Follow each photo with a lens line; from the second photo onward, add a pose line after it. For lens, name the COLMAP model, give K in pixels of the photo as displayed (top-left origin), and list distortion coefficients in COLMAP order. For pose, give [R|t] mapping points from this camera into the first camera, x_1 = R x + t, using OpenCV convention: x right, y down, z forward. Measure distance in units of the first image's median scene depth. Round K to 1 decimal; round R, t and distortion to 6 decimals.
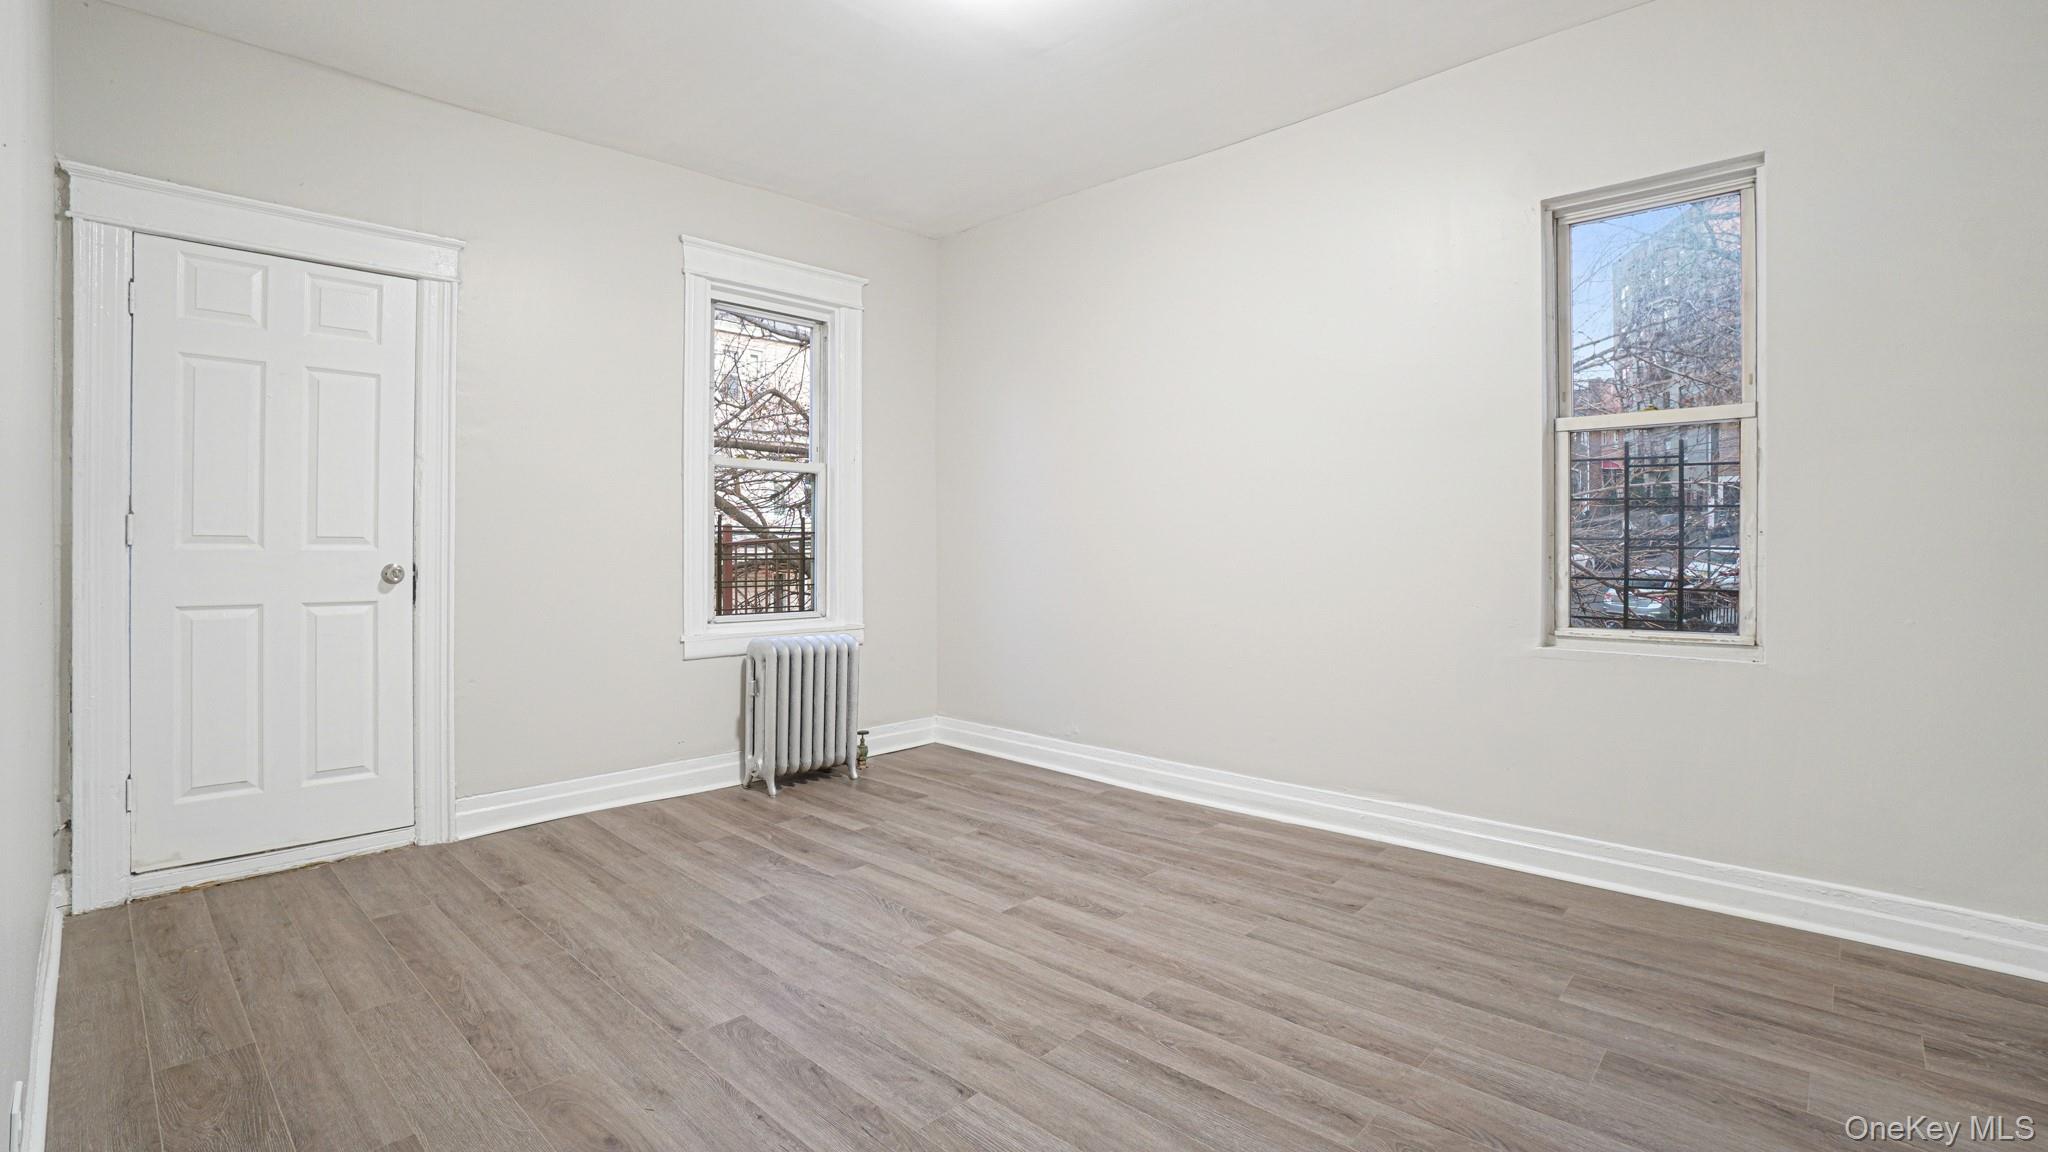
lens RADIAL K [[933.4, 0, 1003.7], [0, 933.4, 543.1], [0, 0, 1]] dist [-0.098852, 0.034304]
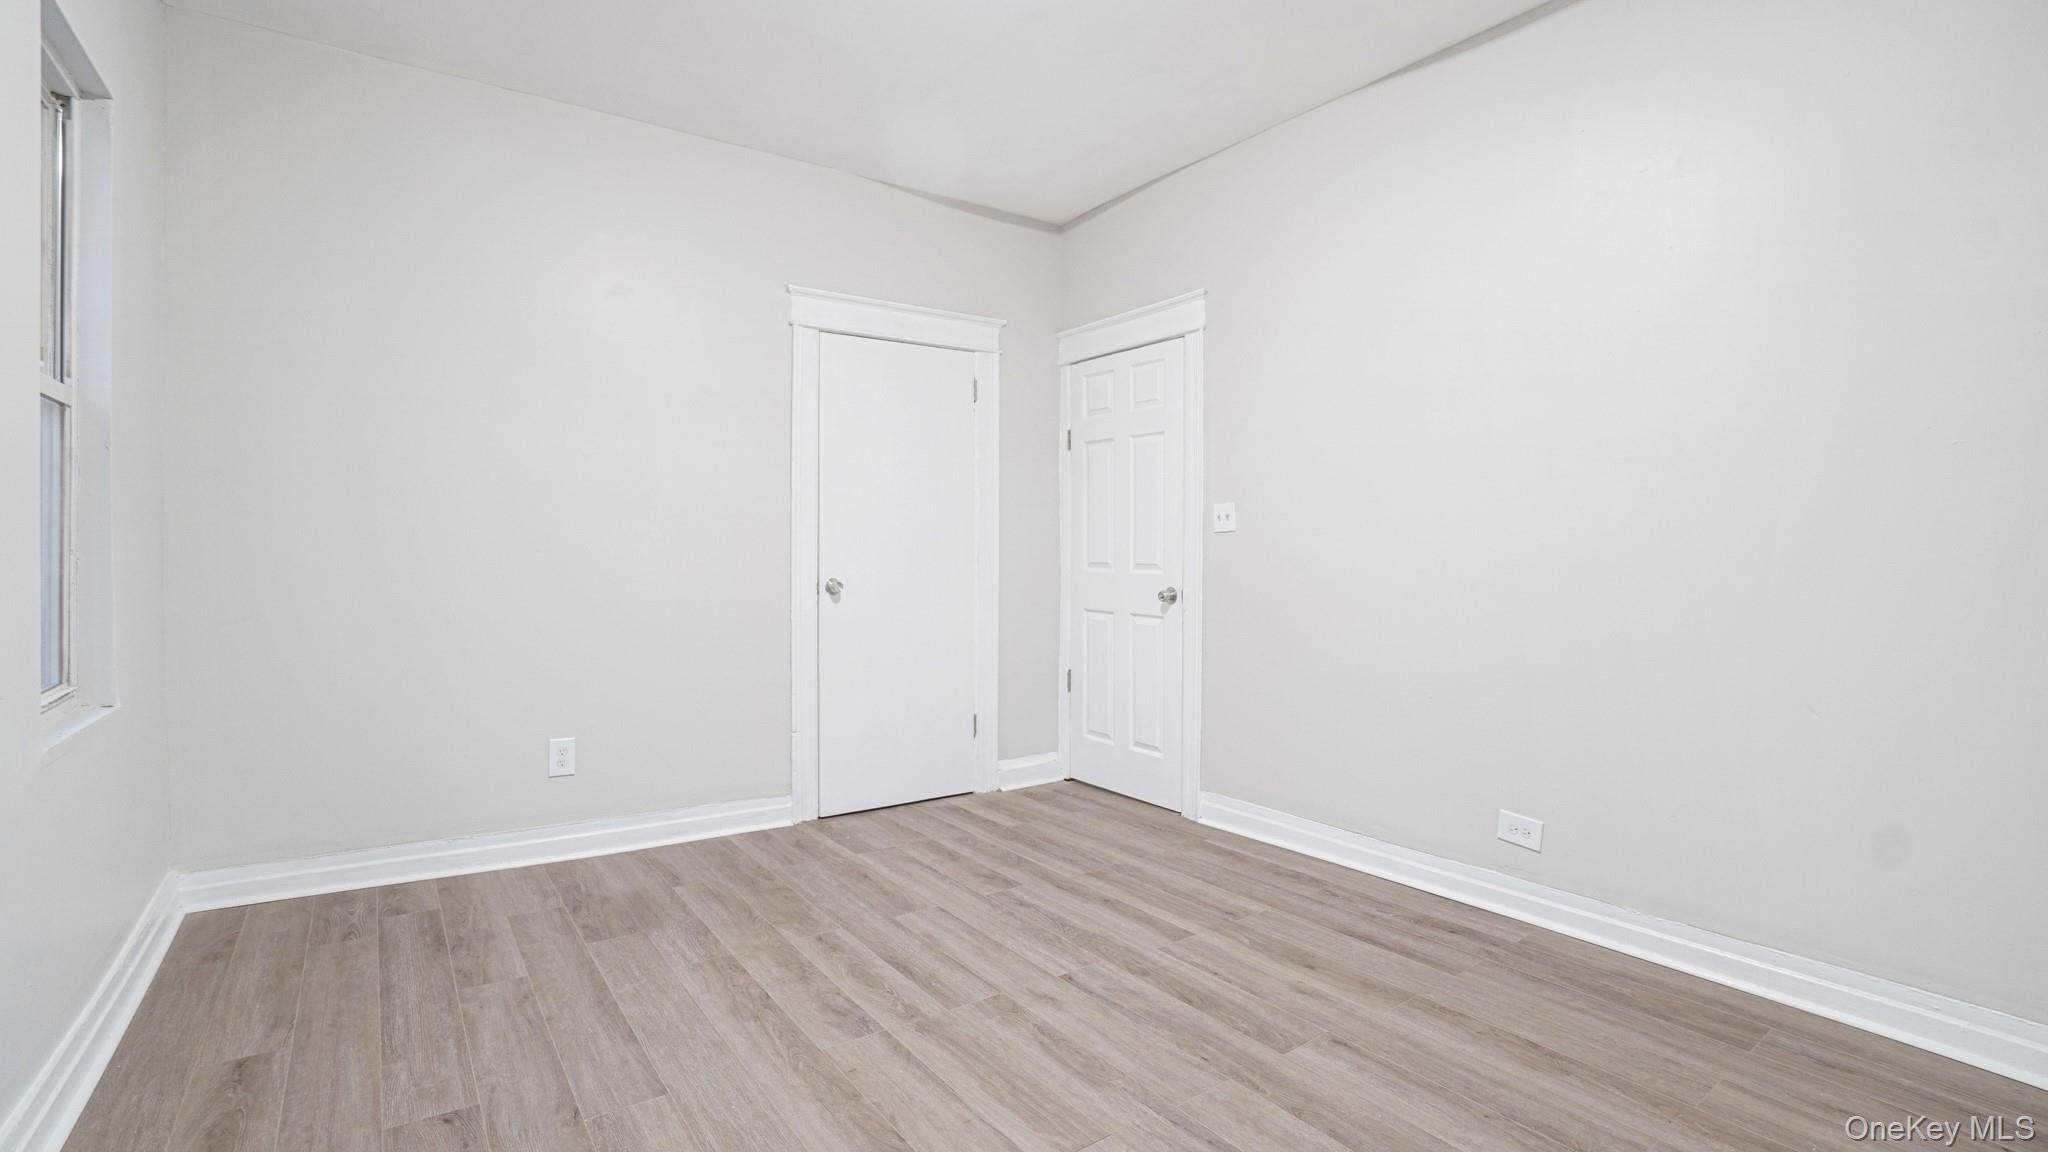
lens RADIAL K [[933.4, 0, 1003.7], [0, 933.4, 543.1], [0, 0, 1]] dist [-0.098852, 0.034304]
pose [[-0.981666, 0.003152, 0.190585, -0.178653], [0.003217, 0.999995, 0.000029, -0.027265], [-0.190584, 0.000641, -0.981671, 1.997340]]
